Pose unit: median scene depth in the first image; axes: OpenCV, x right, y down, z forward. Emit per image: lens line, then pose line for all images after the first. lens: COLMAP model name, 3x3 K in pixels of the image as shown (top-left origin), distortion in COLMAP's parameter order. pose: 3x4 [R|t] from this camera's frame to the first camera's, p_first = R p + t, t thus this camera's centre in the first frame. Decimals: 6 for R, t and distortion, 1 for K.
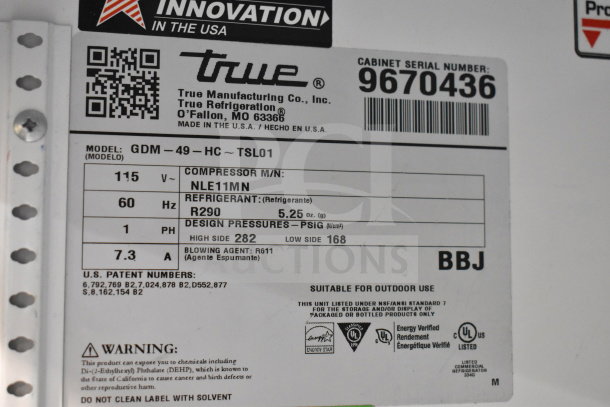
lens RADIAL K [[917.9, 0, 305.0], [0, 917.9, 203.5], [0, 0, 1]] dist [-0.007252, -0.016578]
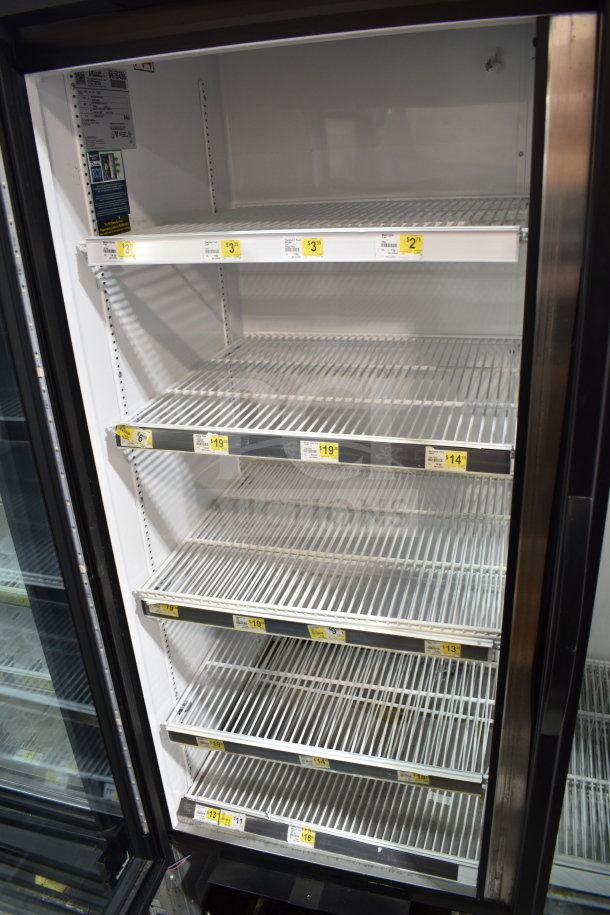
lens RADIAL K [[705.6, 0, 305.0], [0, 705.6, 457.5], [0, 0, 1]] dist [-0.118874, 0.033342]
pose [[0.522724, -0.378016, 0.764110, -2.746051], [-0.013078, 0.892653, 0.450555, 0.034420], [-0.852402, -0.245509, 0.461667, -1.850263]]
